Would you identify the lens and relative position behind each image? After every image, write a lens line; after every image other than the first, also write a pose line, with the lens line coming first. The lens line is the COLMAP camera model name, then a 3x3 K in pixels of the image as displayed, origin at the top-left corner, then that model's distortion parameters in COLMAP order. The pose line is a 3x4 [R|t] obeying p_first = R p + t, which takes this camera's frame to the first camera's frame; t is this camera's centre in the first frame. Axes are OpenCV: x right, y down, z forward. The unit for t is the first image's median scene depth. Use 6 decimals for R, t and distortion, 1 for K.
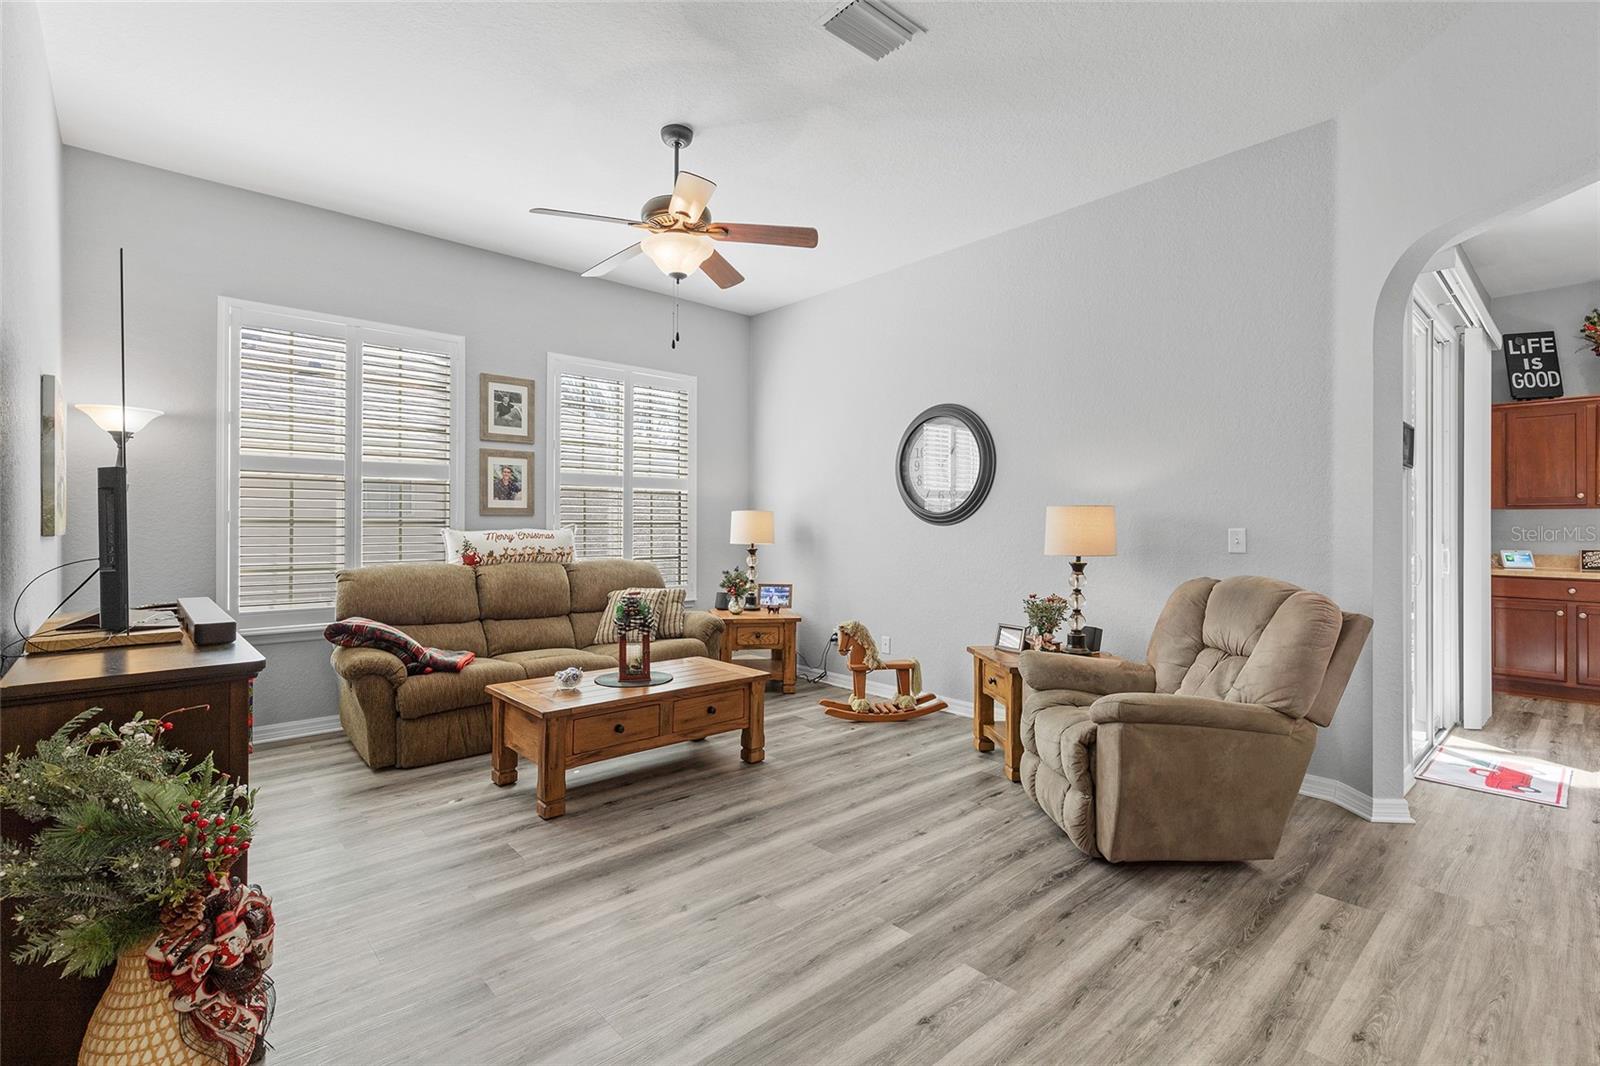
lens RADIAL K [[723.2, 0, 797.4], [0, 723.2, 525.9], [0, 0, 1]] dist [0.007973, -0.000539]
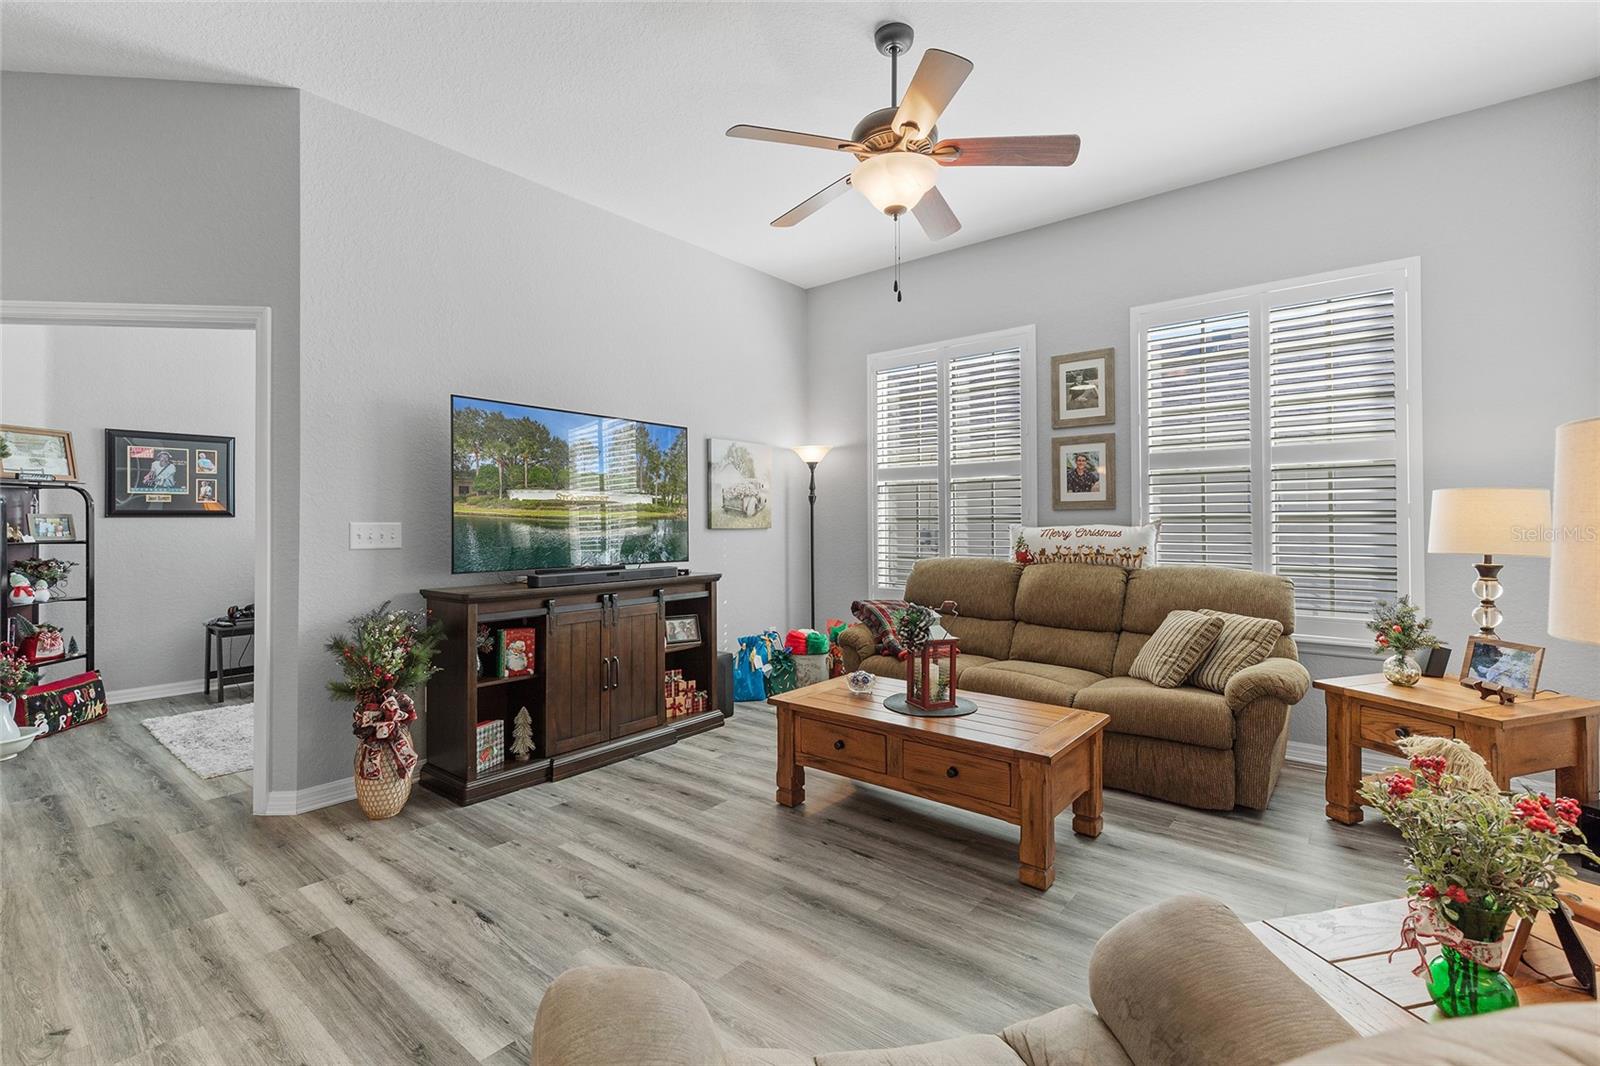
lens RADIAL K [[723.2, 0, 797.6], [0, 723.2, 514.4], [0, 0, 1]] dist [0.007973, -0.000539]
pose [[0.147415, -0.014356, -0.988971, 0.452472], [0.003220, 0.999896, -0.014034, 0.002902], [0.989070, -0.001116, 0.147446, 0.569607]]
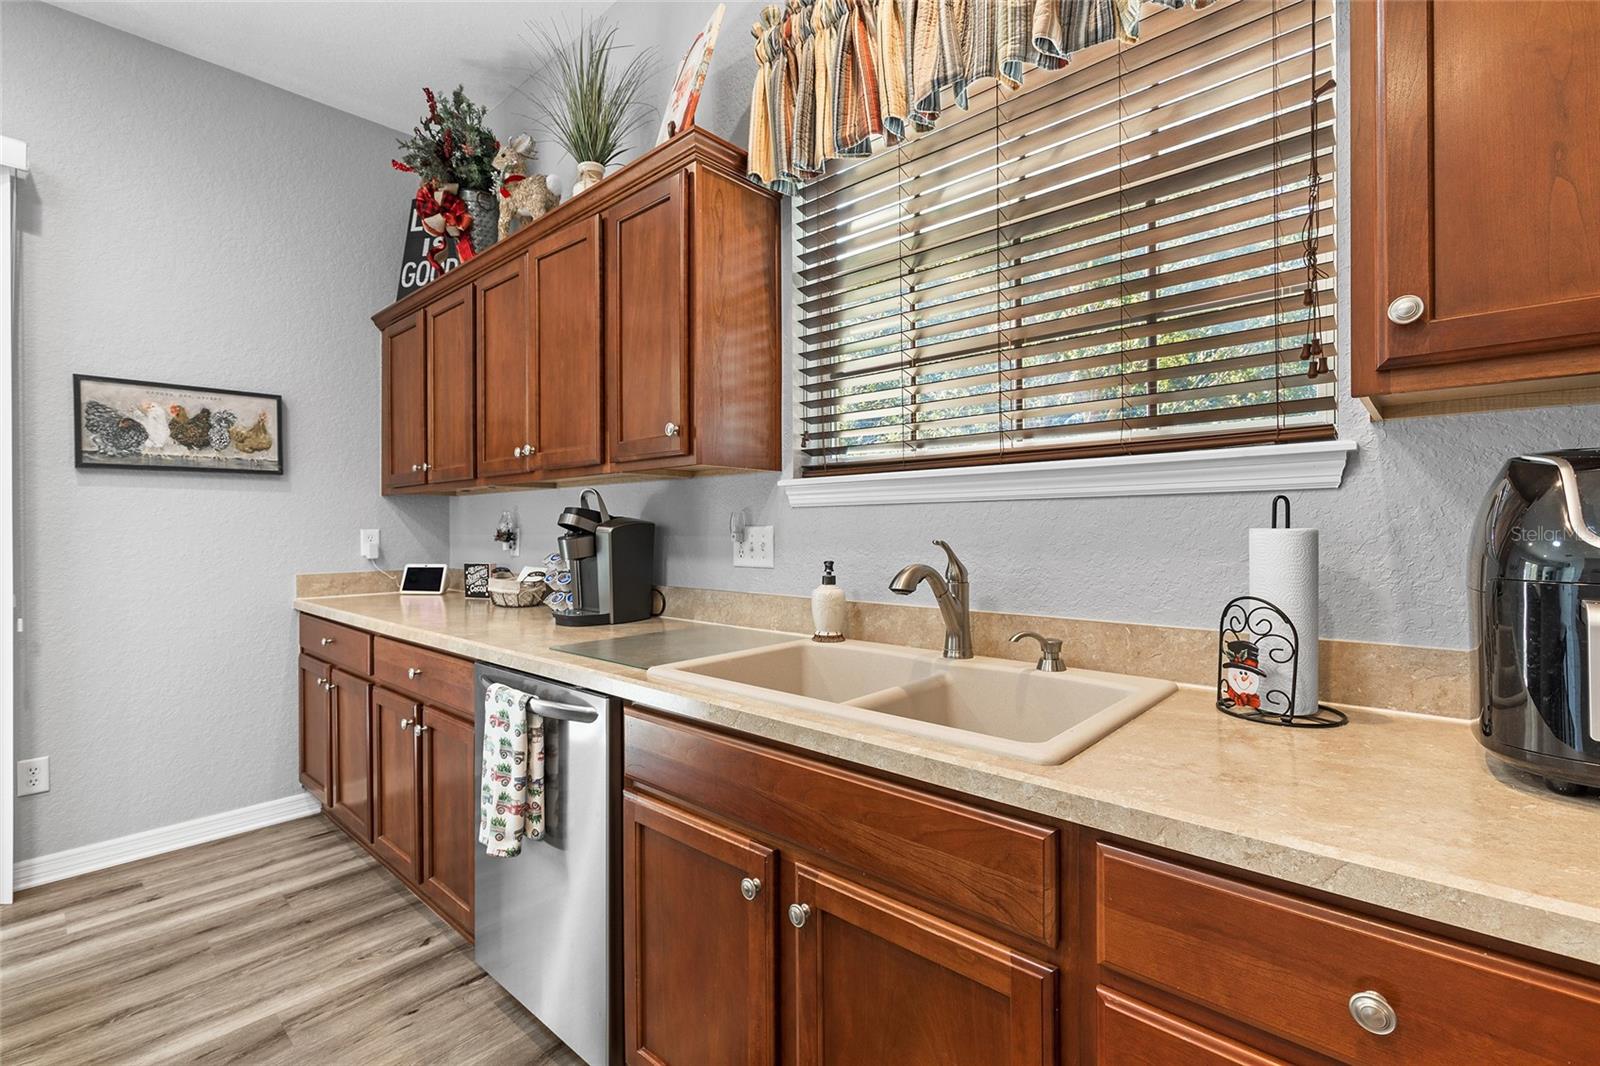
lens RADIAL K [[723.2, 0, 795.8], [0, 723.2, 526.9], [0, 0, 1]] dist [0.007973, -0.000539]
pose [[0.994805, -0.010613, 0.101248, 1.495672], [0.010572, 0.999944, 0.000942, 0.007218], [-0.101253, 0.000133, 0.994861, 0.469802]]
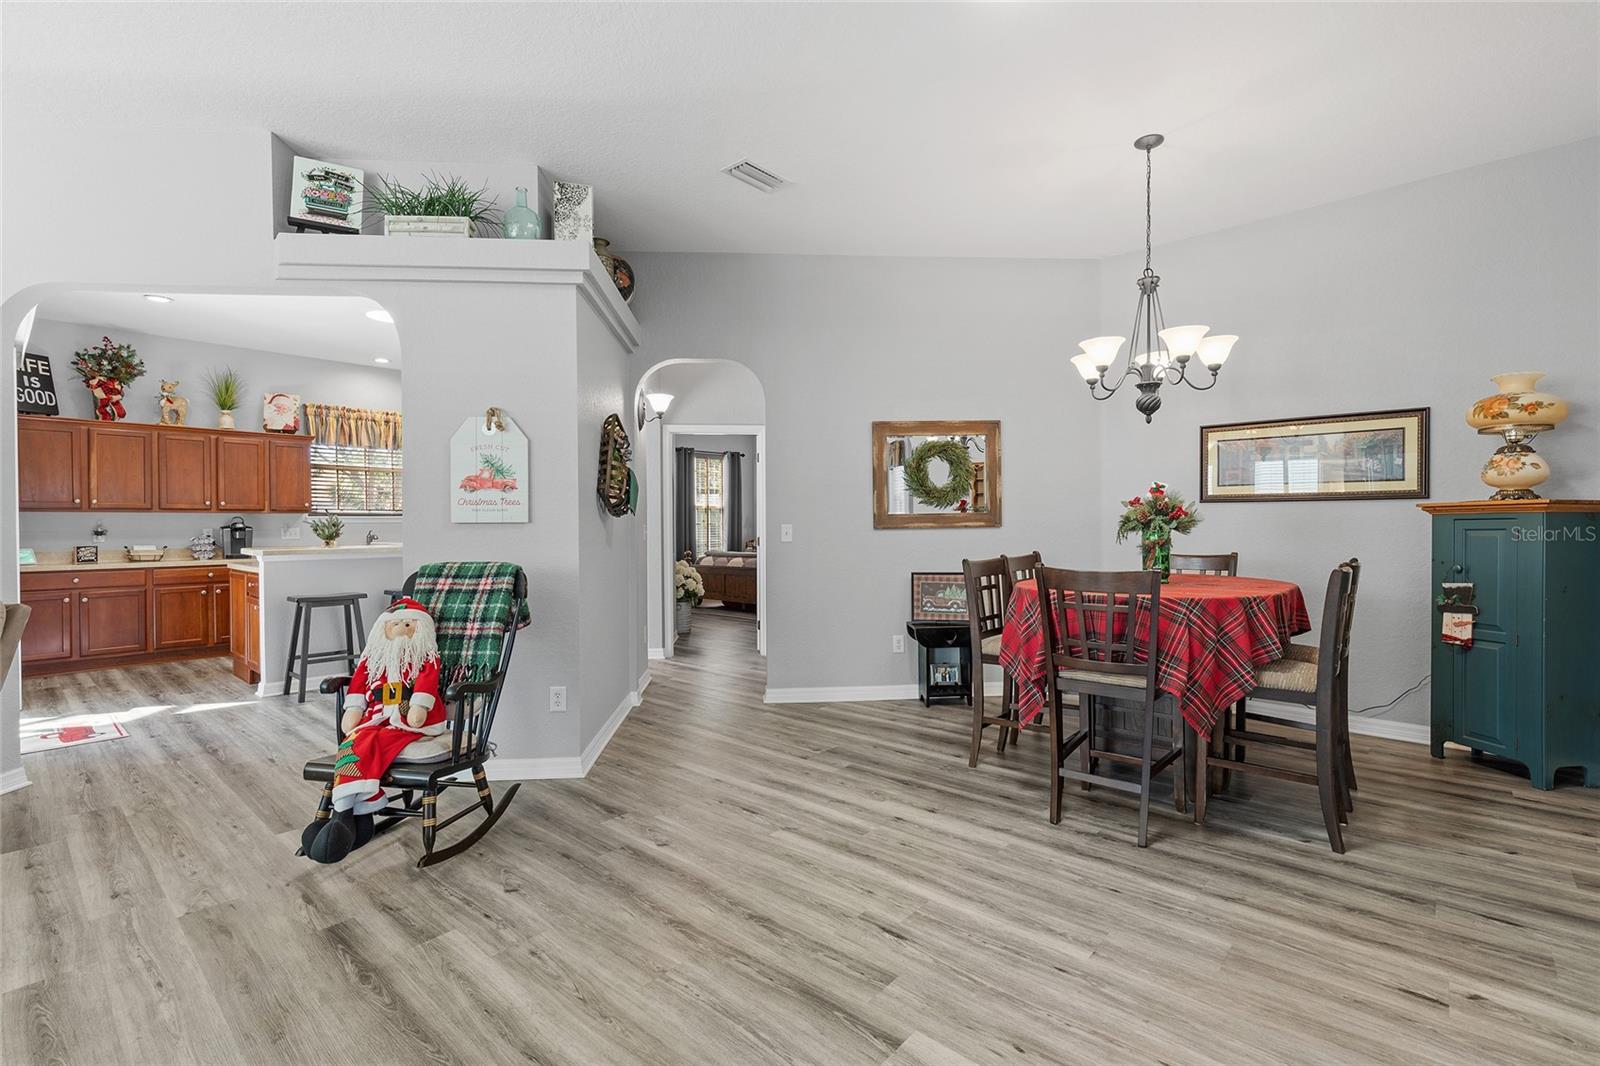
lens RADIAL K [[723.2, 0, 792.5], [0, 723.2, 529.7], [0, 0, 1]] dist [0.007973, -0.000539]
pose [[-0.104406, -0.009891, 0.994486, -0.277206], [0.006197, 0.999925, 0.010596, 0.000097], [-0.994515, 0.007270, -0.104337, -0.052792]]
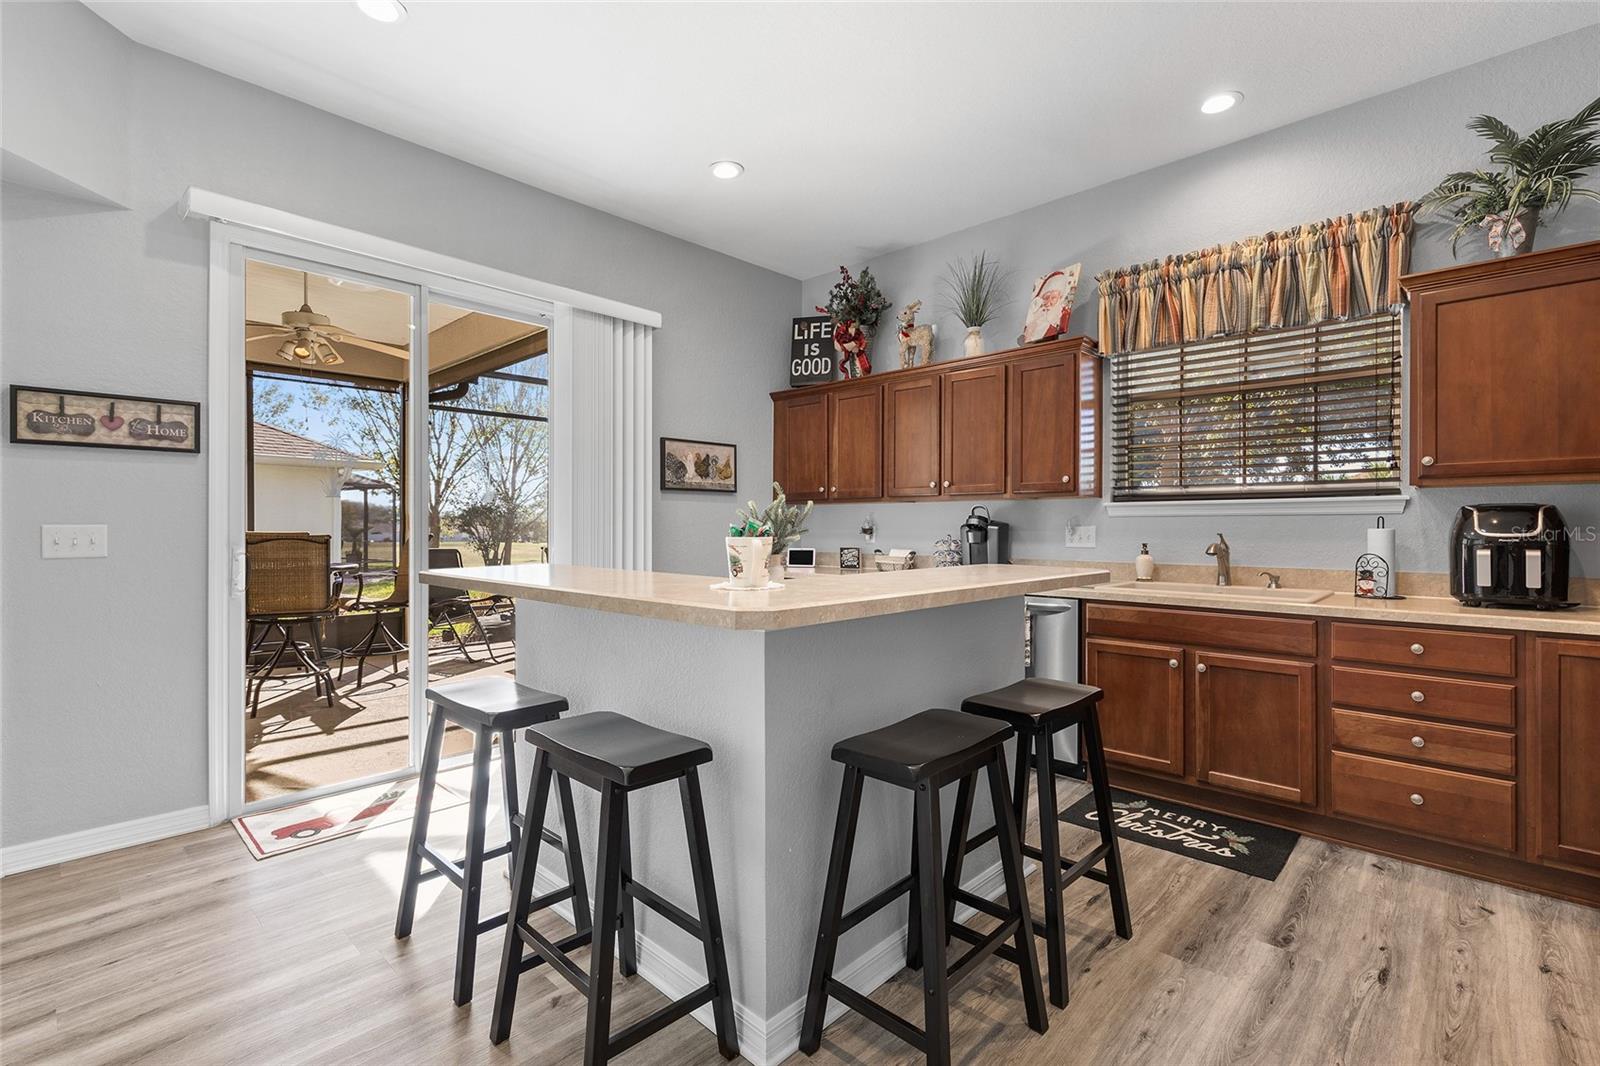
lens RADIAL K [[723.2, 0, 801.1], [0, 723.2, 525.8], [0, 0, 1]] dist [0.007973, -0.000539]
pose [[0.996597, -0.003389, 0.082363, 1.108937], [0.003413, 0.999994, -0.000156, 0.005574], [-0.082362, 0.000437, 0.996602, 0.087300]]
